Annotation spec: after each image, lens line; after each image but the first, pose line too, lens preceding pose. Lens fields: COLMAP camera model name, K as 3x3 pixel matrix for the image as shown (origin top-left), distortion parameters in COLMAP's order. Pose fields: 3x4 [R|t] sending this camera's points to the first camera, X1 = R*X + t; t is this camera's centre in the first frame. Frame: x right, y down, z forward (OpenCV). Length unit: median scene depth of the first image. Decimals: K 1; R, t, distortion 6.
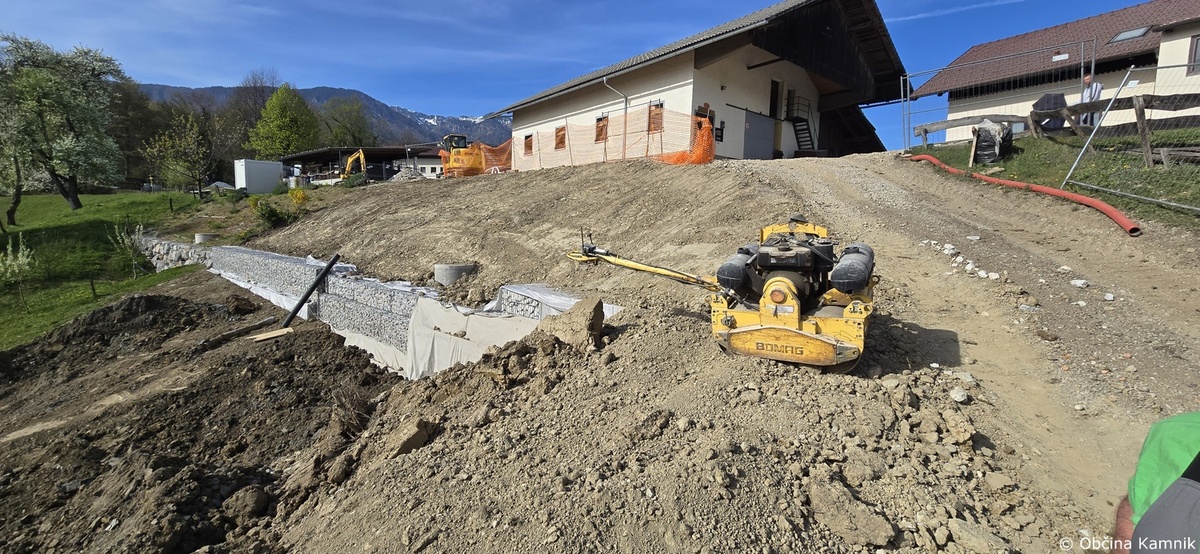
lens RADIAL K [[508.1, 0, 614.9], [0, 508.1, 278.7], [0, 0, 1]] dist [-0.001686, 0.000208]
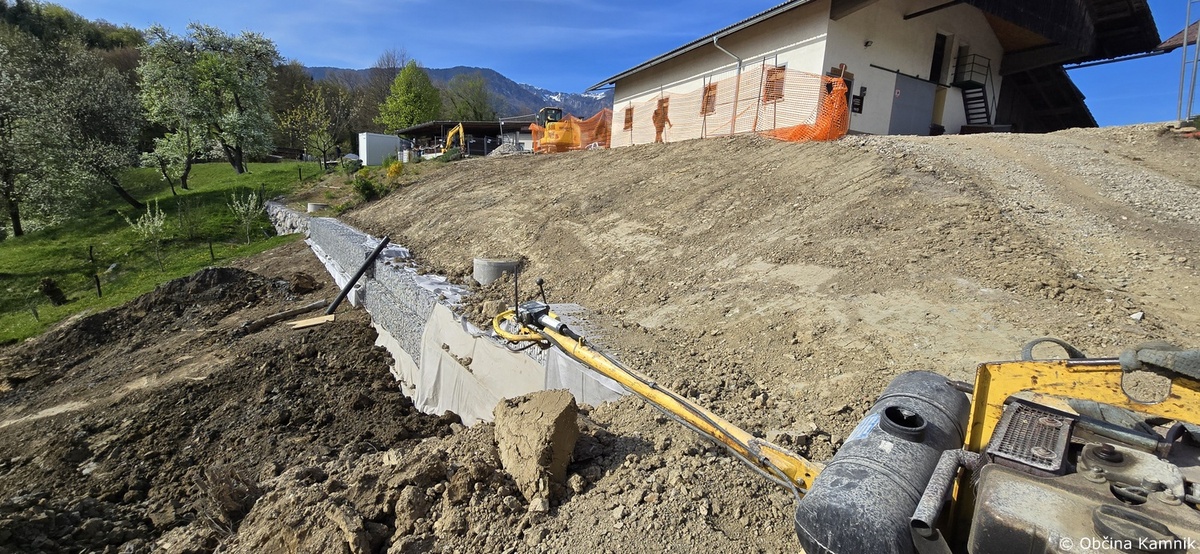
lens RADIAL K [[513.5, 0, 600.0], [0, 513.5, 277.0], [0, 0, 1]] dist [0.000662, -0.000334]
pose [[0.968788, 0.072968, -0.236909, 0.036396], [-0.064121, 0.996934, 0.044847, -0.035561], [0.239455, -0.028256, 0.970496, 0.166221]]
